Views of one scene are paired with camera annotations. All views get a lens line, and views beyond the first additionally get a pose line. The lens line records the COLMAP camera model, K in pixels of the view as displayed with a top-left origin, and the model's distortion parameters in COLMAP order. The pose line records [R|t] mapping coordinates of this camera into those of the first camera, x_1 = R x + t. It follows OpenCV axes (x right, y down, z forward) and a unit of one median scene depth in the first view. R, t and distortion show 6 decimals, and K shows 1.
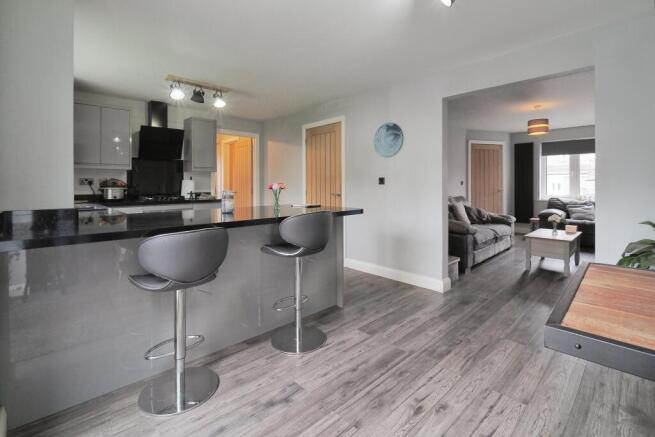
lens RADIAL K [[306.7, 0, 324.5], [0, 306.7, 181.3], [0, 0, 1]] dist [-0.000618, -0.000098]
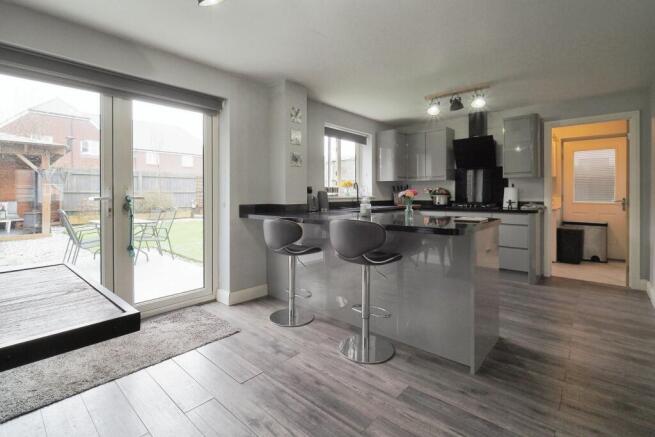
lens RADIAL K [[306.7, 0, 326.7], [0, 306.7, 199.2], [0, 0, 1]] dist [-0.000618, -0.000098]
pose [[0.079237, 0.019529, -0.996665, 0.957940], [0.015386, 0.999665, 0.020811, 0.006460], [0.996737, -0.016983, 0.078910, 0.861761]]
